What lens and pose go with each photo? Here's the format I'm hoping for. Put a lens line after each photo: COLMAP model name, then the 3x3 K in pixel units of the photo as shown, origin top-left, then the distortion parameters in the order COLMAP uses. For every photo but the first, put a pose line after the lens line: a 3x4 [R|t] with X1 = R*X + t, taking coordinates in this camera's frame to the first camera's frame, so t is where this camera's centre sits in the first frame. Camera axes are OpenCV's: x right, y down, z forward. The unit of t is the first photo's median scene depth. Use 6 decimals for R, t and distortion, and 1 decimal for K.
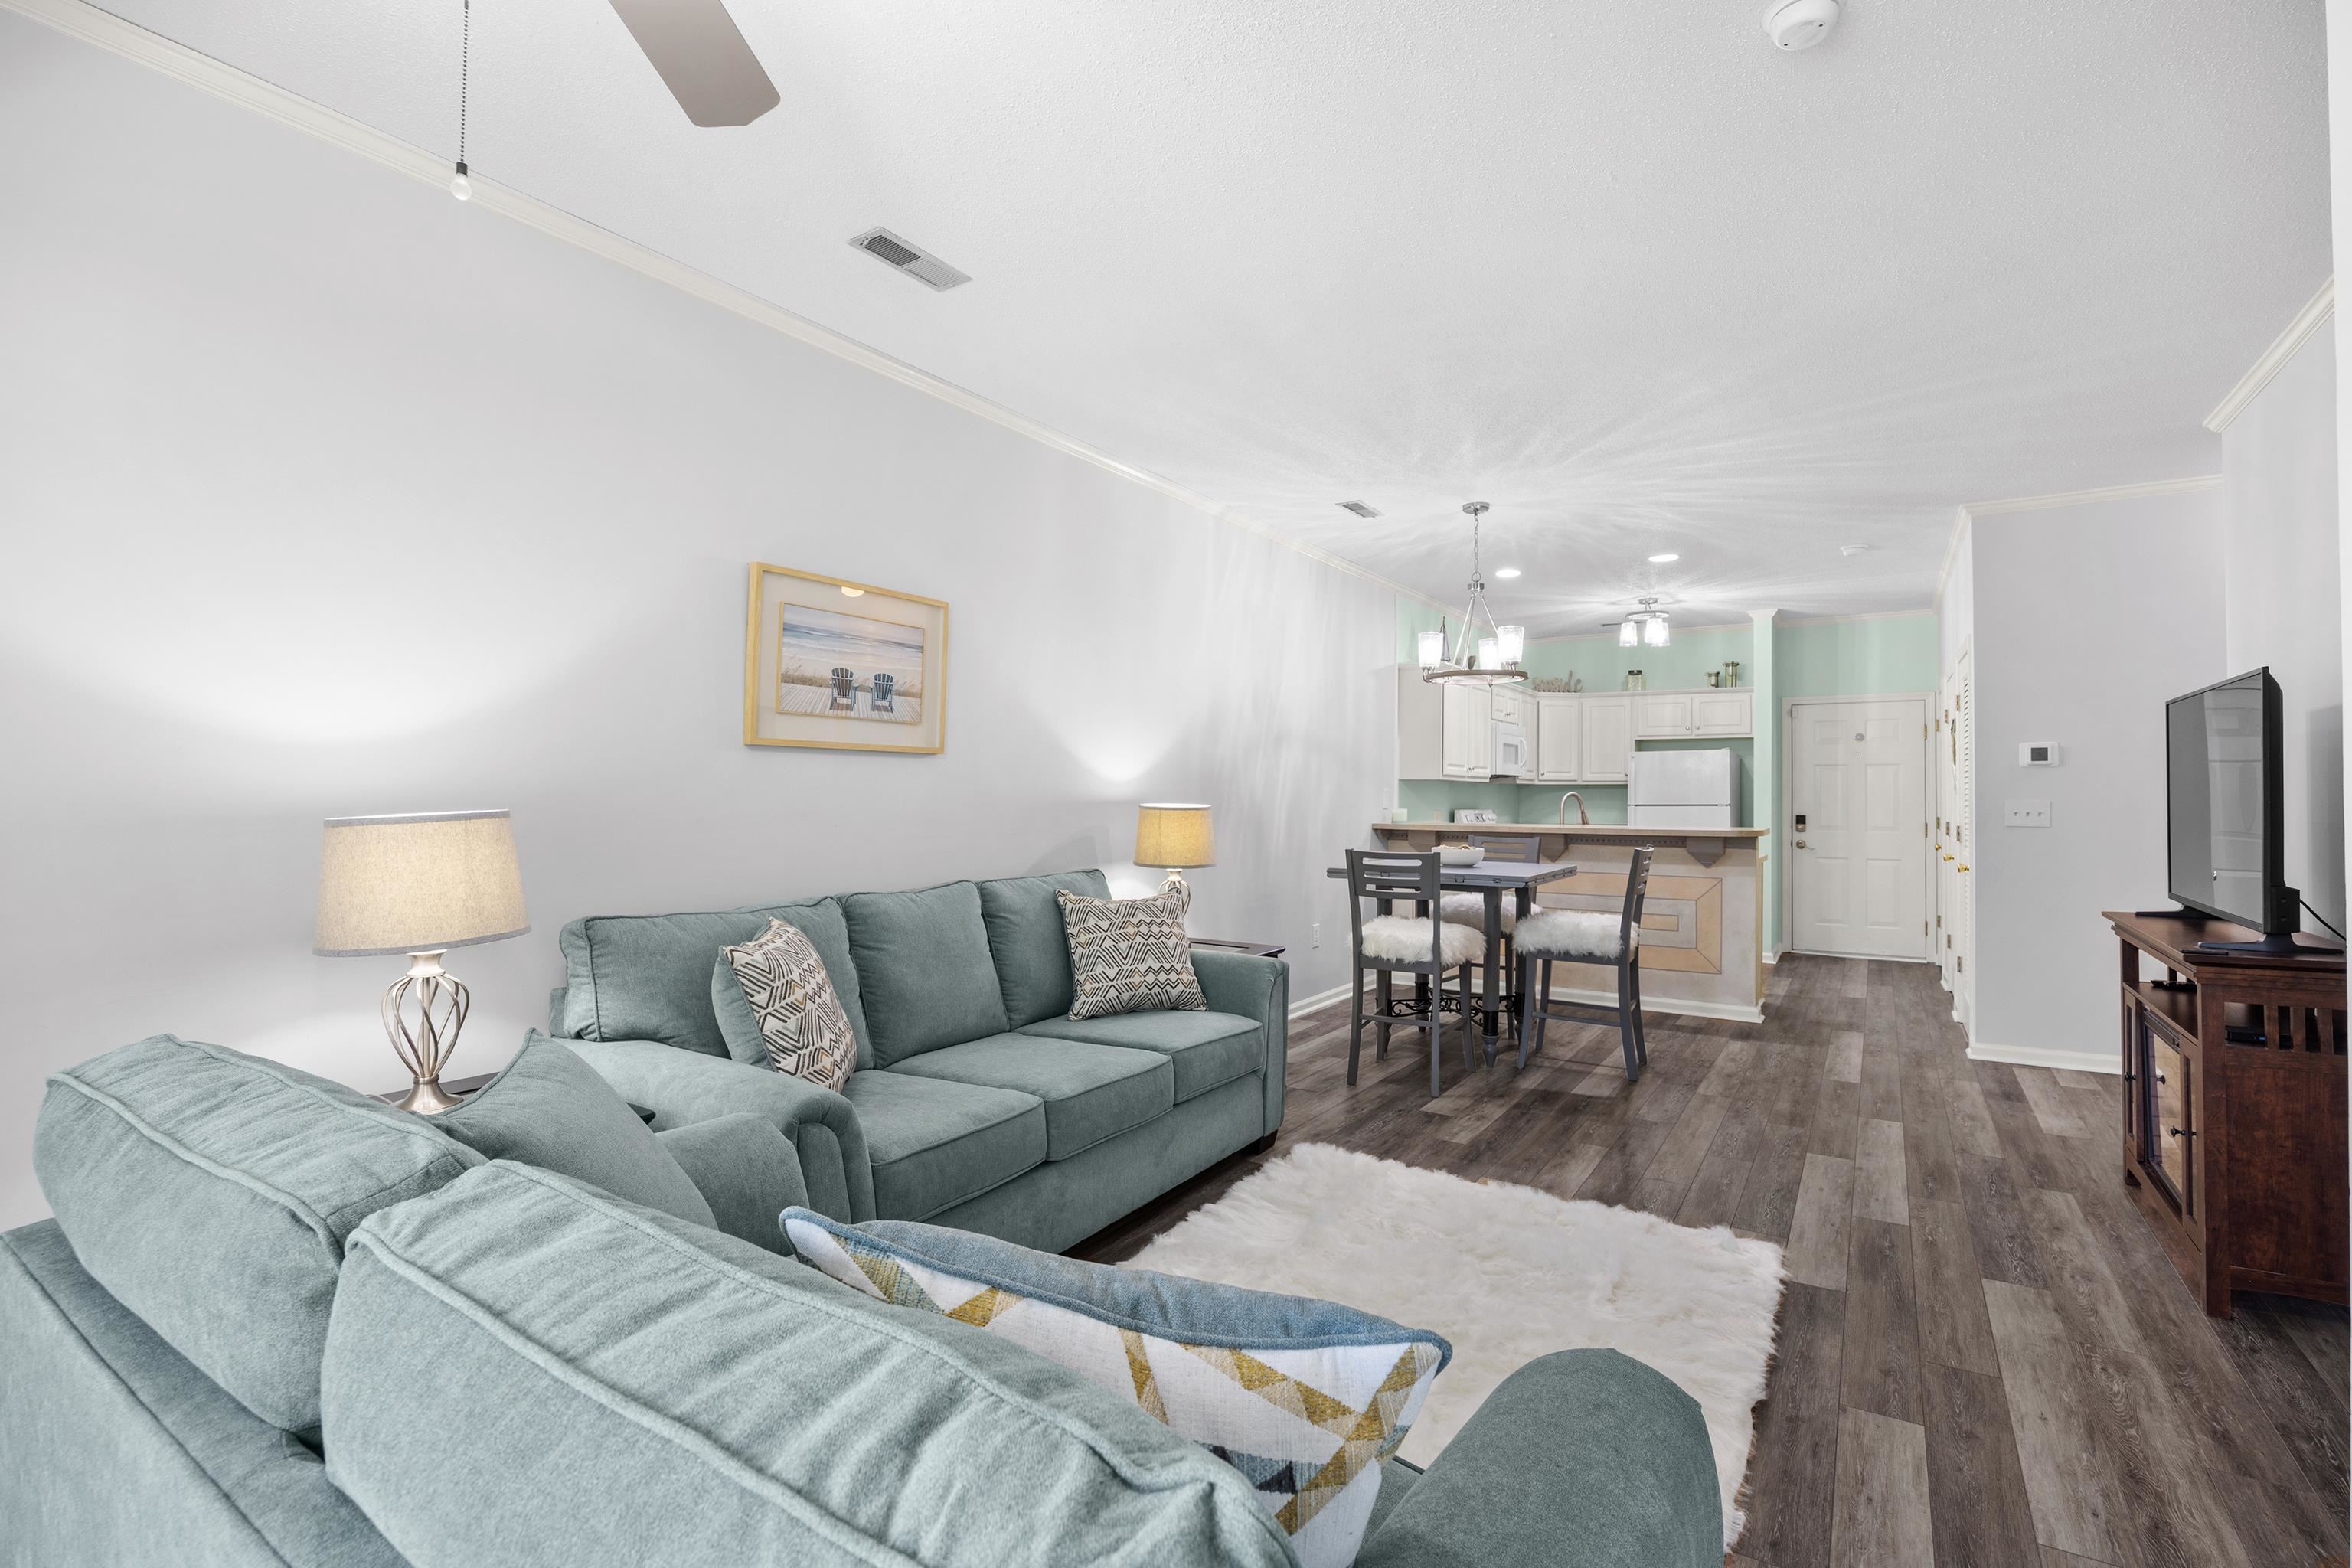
lens RADIAL K [[1085.7, 0, 1167.2], [0, 1085.7, 790.0], [0, 0, 1]] dist [-0.014244, 0.000931]
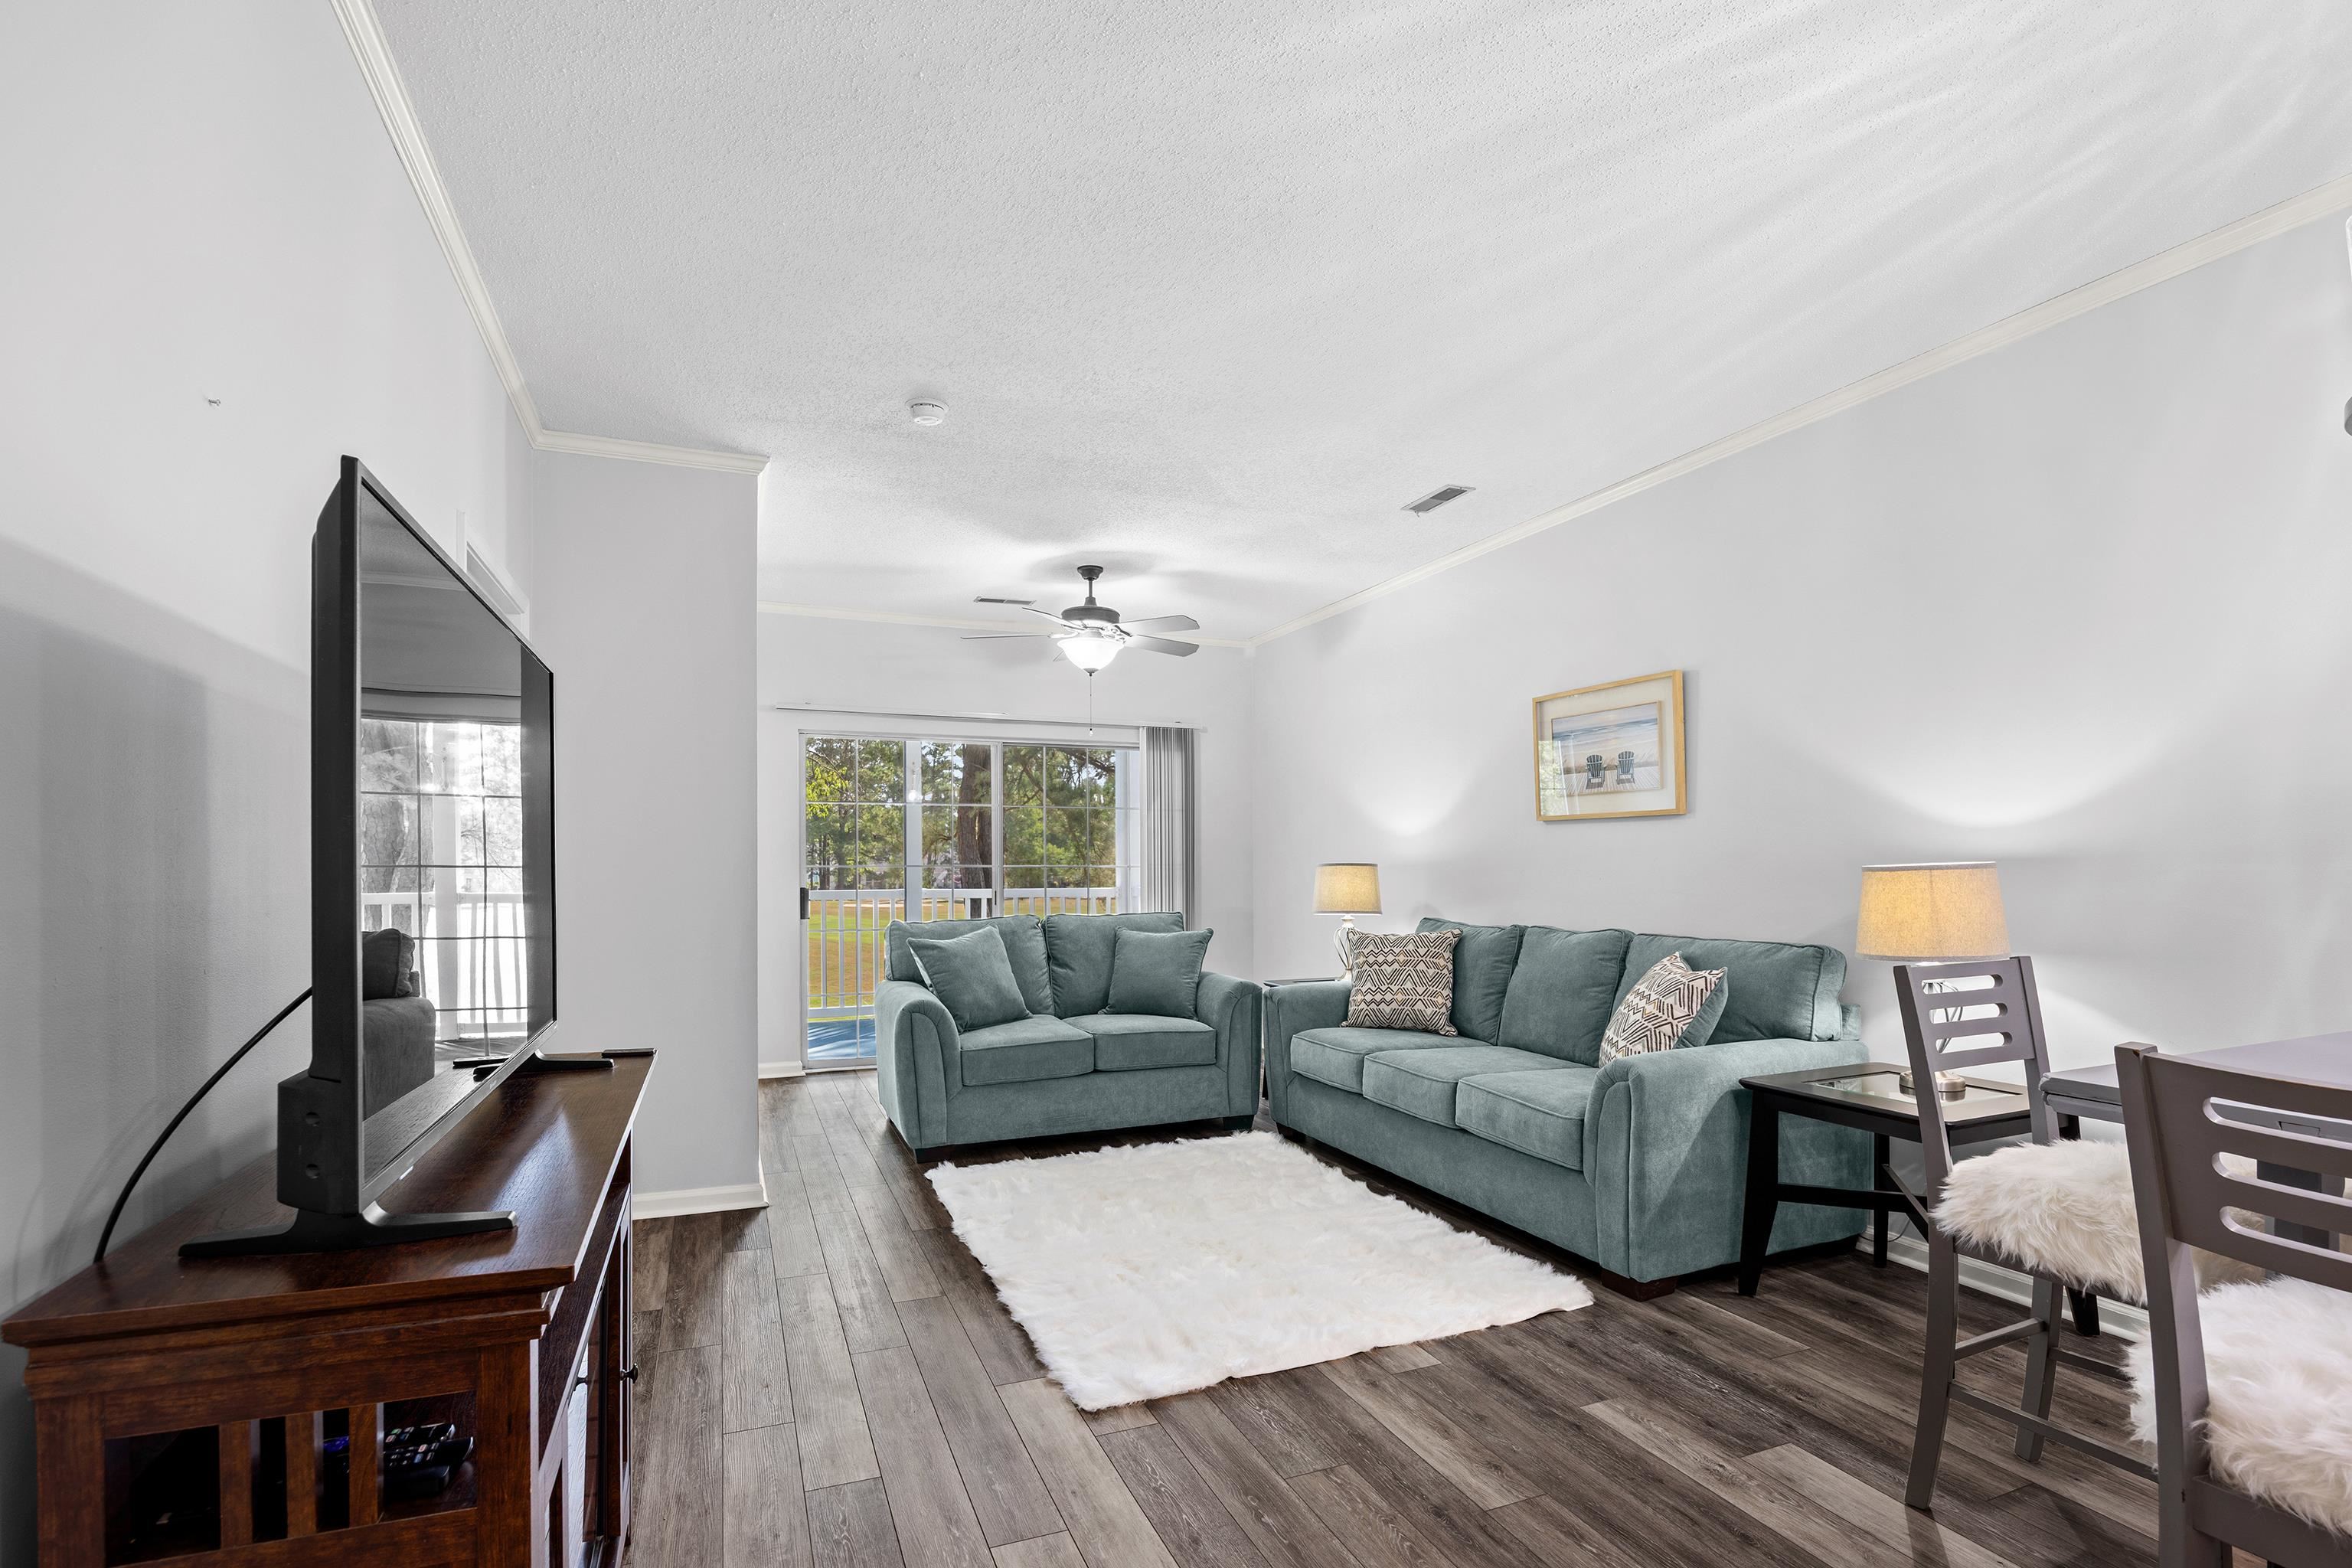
lens RADIAL K [[1113.9, 0, 1179.2], [0, 1113.9, 858.8], [0, 0, 1]] dist [-0.014583, 0.001066]
pose [[-0.563800, -0.004801, -0.825898, 1.068113], [0.004856, 0.999947, -0.009127, 0.019903], [0.825897, -0.009156, -0.563746, 1.343000]]
